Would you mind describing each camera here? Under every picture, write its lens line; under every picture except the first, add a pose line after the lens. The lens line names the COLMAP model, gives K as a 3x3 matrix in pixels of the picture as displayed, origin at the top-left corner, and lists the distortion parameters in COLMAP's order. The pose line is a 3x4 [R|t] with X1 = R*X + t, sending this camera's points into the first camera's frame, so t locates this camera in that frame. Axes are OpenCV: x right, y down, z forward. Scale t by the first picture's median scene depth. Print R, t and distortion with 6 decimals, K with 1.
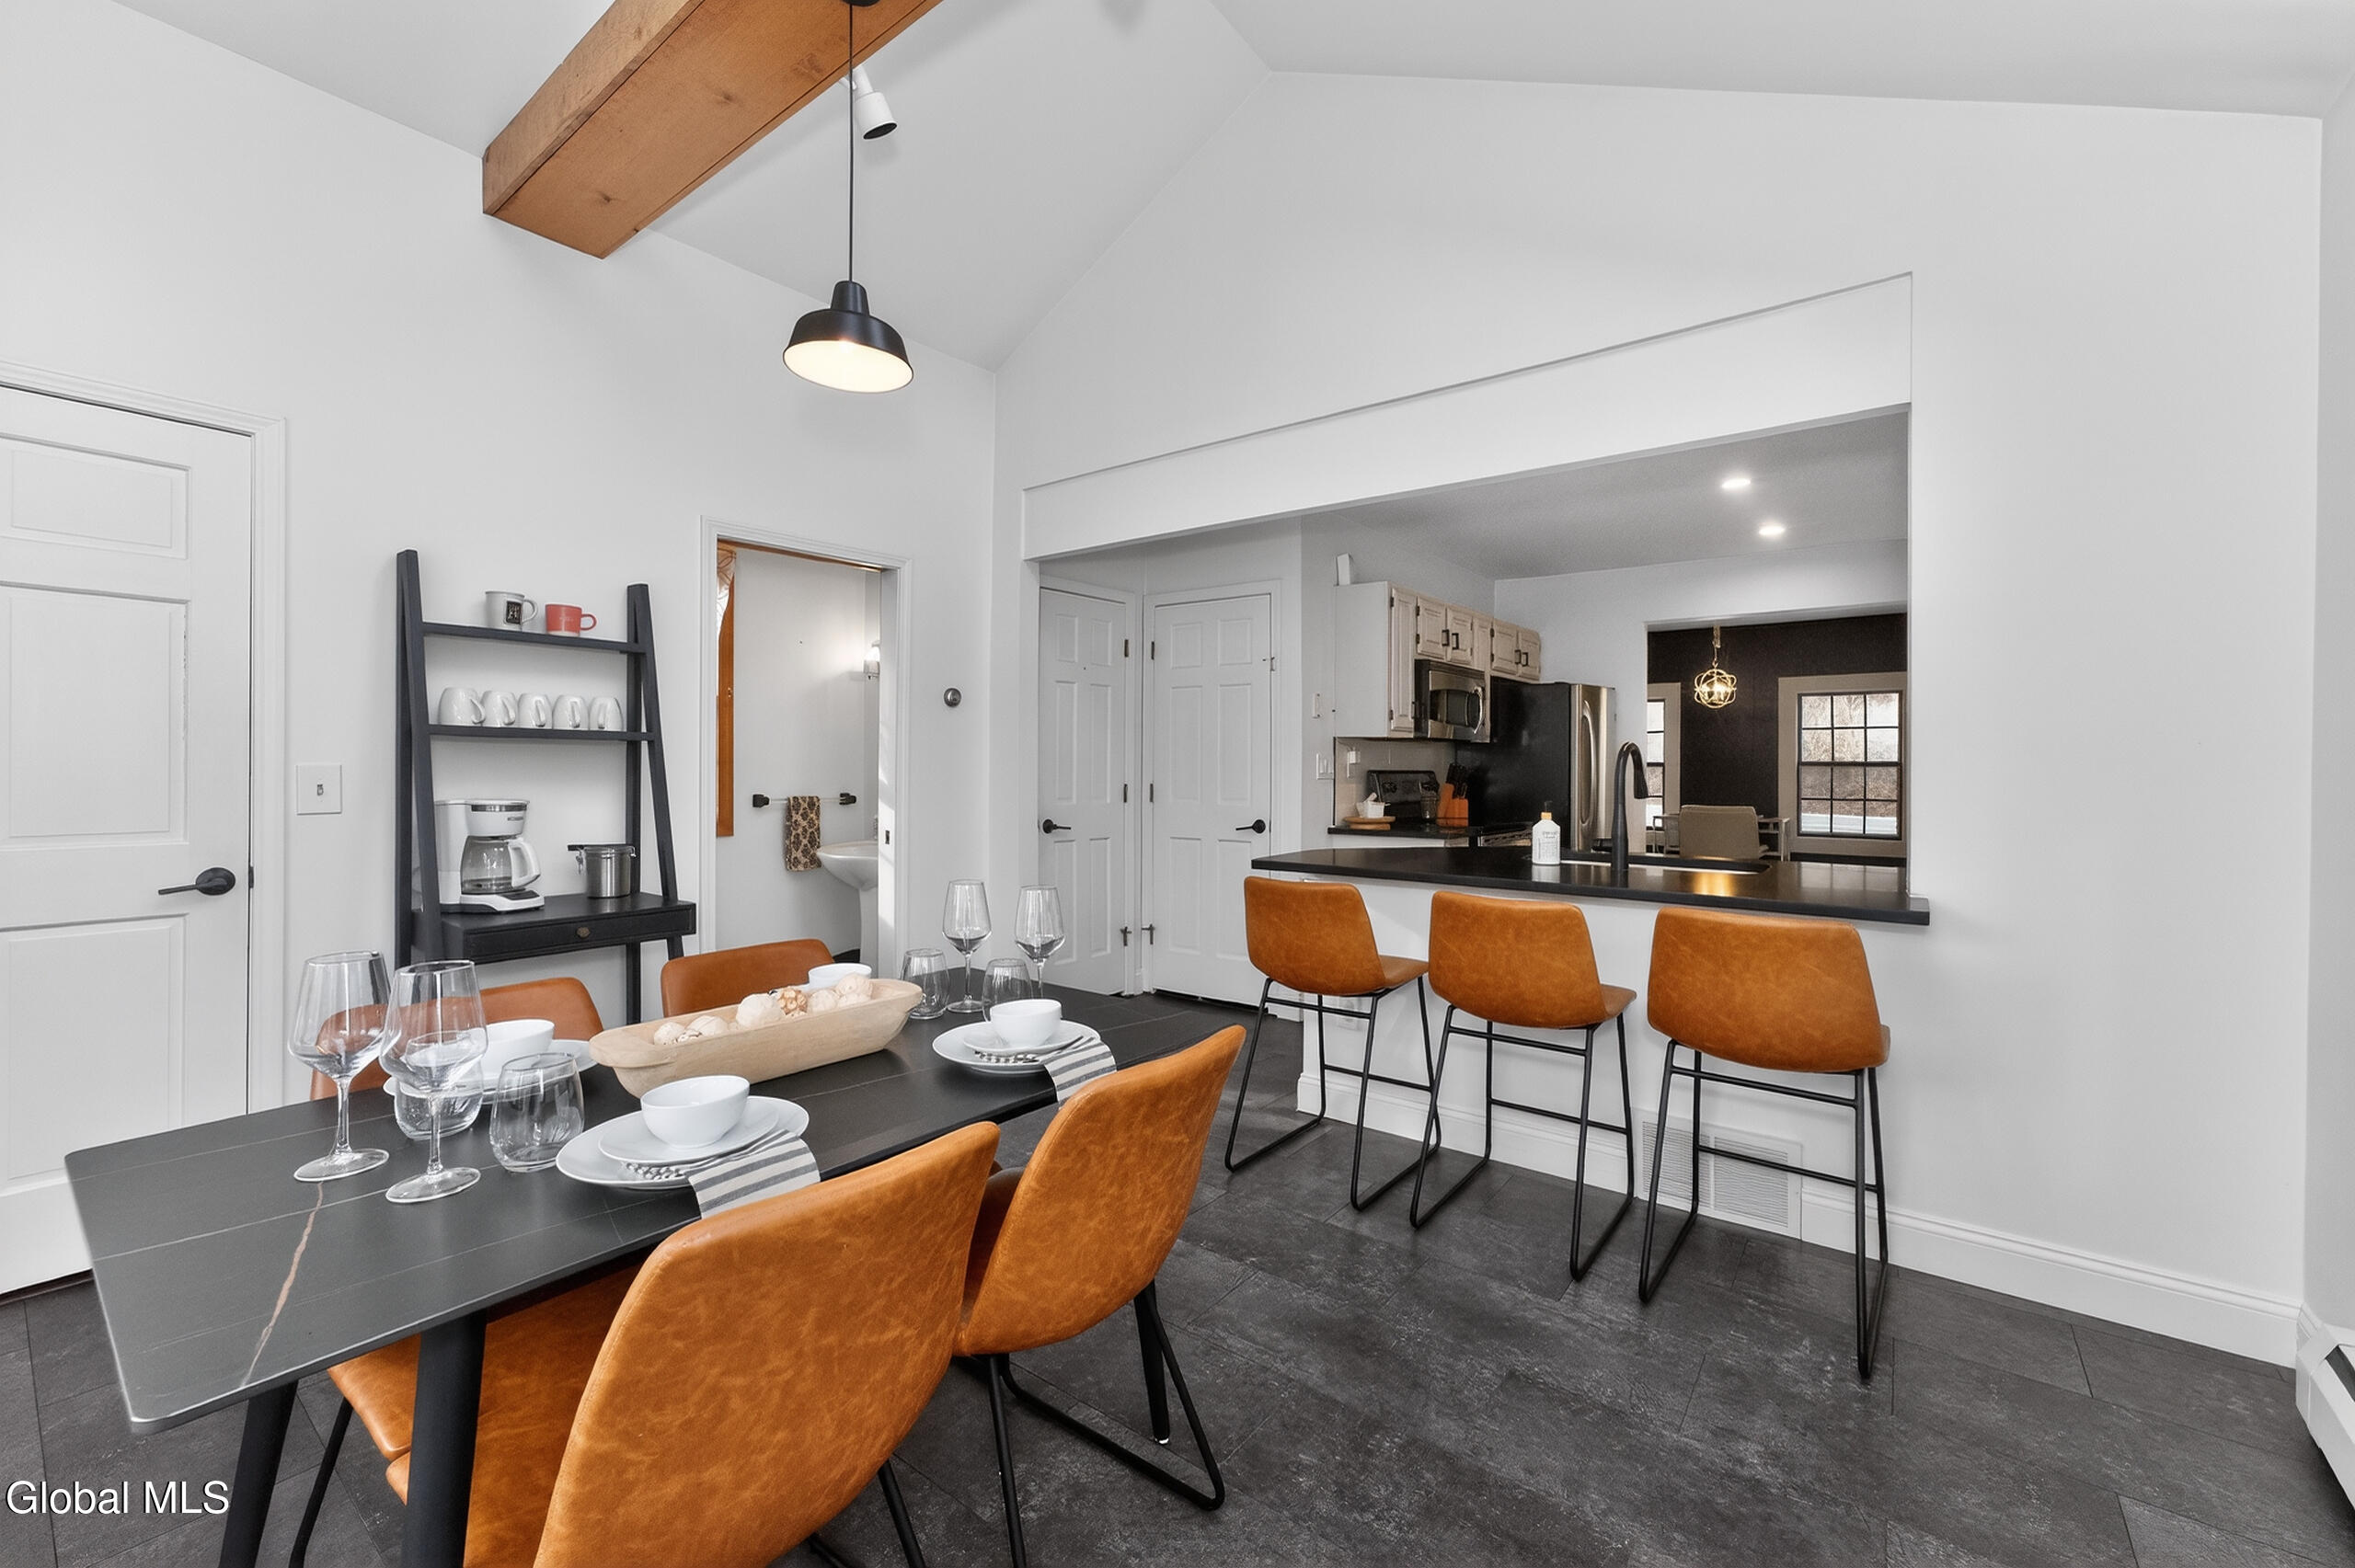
lens RADIAL K [[930.9, 0, 1168.7], [0, 930.9, 761.4], [0, 0, 1]] dist [0.004777, 0.000346]
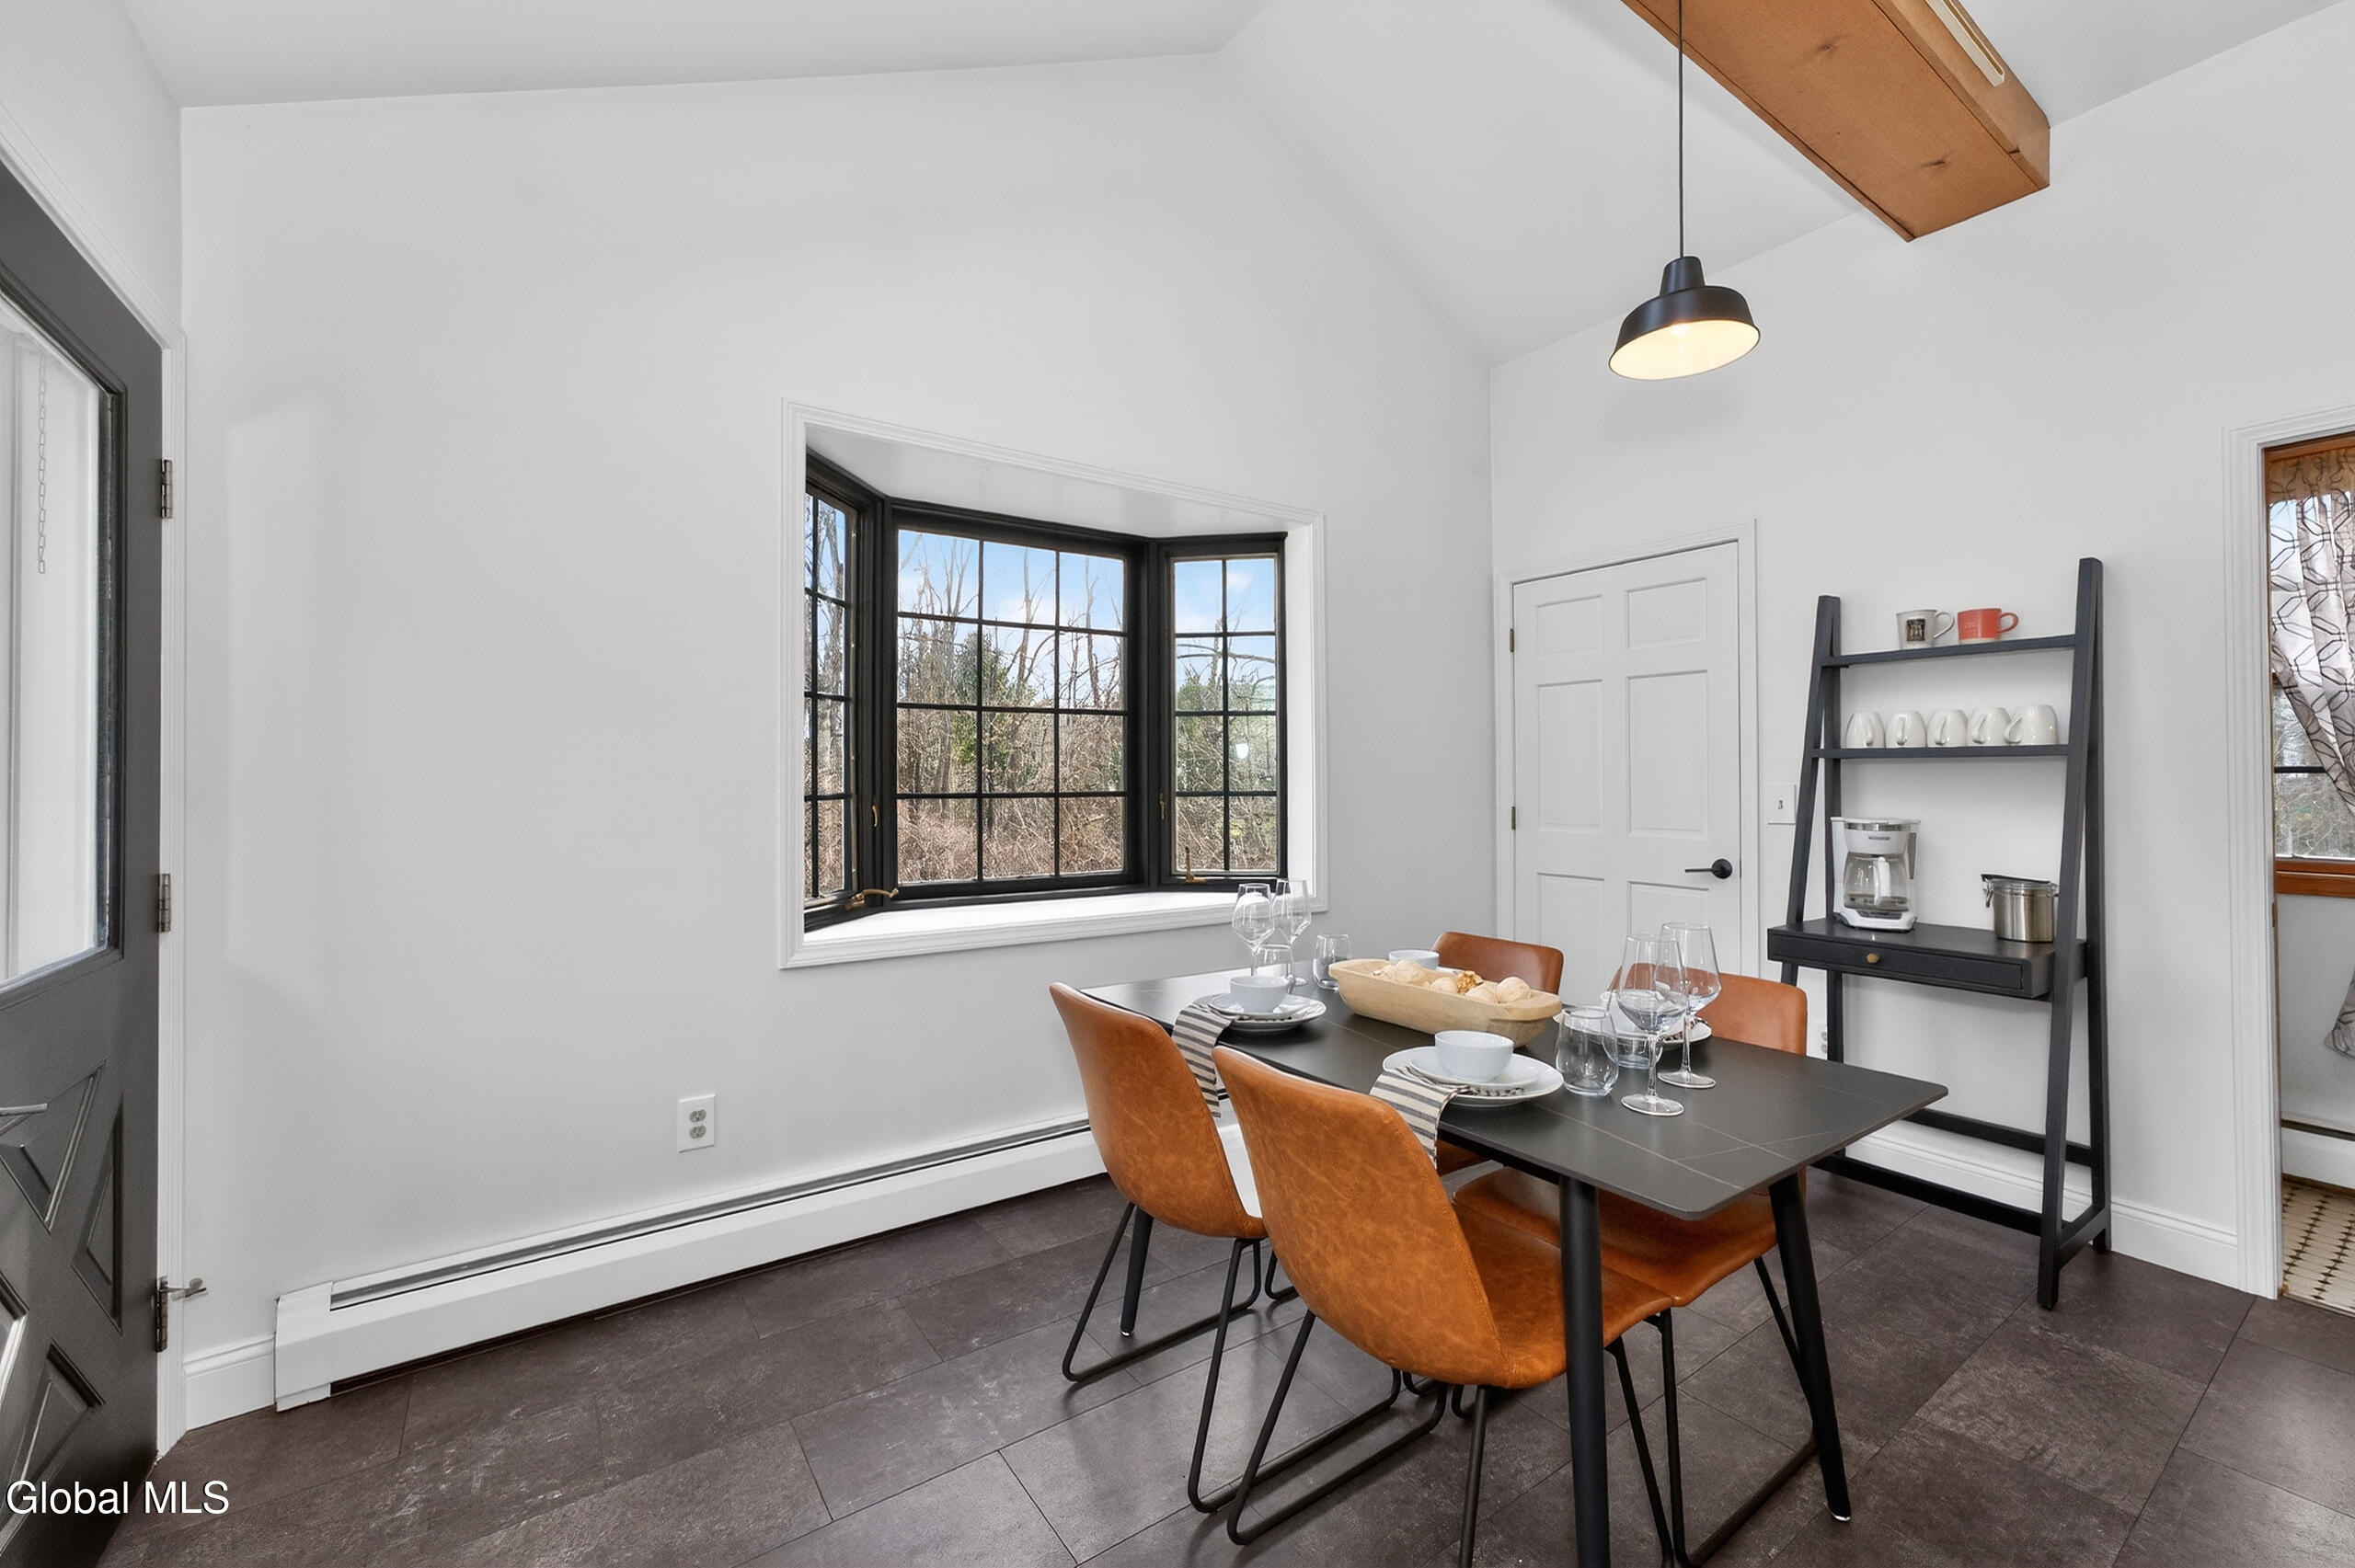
lens RADIAL K [[930.9, 0, 1162.7], [0, 930.9, 776.5], [0, 0, 1]] dist [0.004777, 0.000346]
pose [[-0.329614, -0.015618, -0.943987, 0.487522], [-0.003673, 0.999877, -0.015260, 0.012695], [0.944109, -0.001563, -0.329631, 0.568437]]
